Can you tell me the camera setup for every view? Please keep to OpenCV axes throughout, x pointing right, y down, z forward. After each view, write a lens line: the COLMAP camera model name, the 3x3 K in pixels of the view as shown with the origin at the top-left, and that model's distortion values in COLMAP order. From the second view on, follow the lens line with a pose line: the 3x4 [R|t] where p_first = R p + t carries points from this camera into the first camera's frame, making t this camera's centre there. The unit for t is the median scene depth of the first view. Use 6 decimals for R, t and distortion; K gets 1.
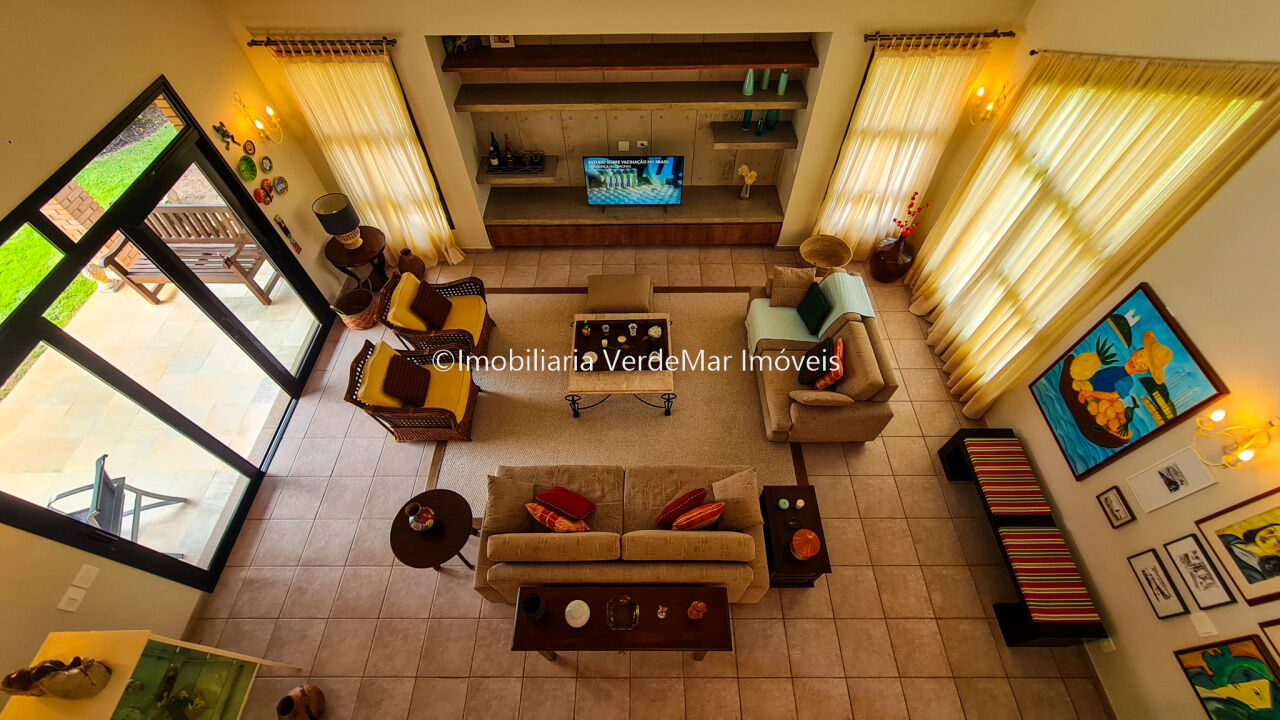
lens RADIAL K [[524.8, 0, 640.8], [0, 524.8, 359.7], [0, 0, 1]] dist [0.000202, -0.000262]
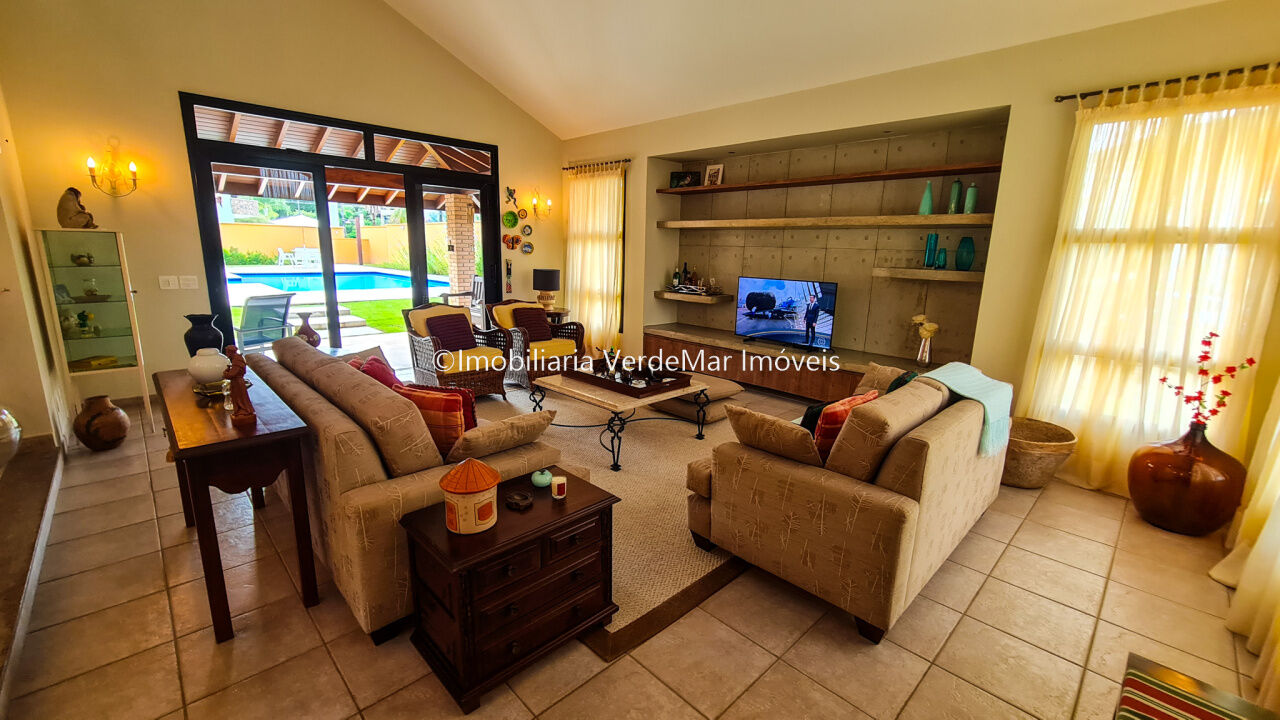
lens RADIAL K [[524.8, 0, 640.8], [0, 524.8, 359.7], [0, 0, 1]] dist [0.000202, -0.000262]
pose [[0.698412, 0.173903, -0.694247, 0.566881], [-0.596537, 0.677400, -0.430433, 0.302660], [0.395430, 0.714763, 0.576844, 0.565426]]
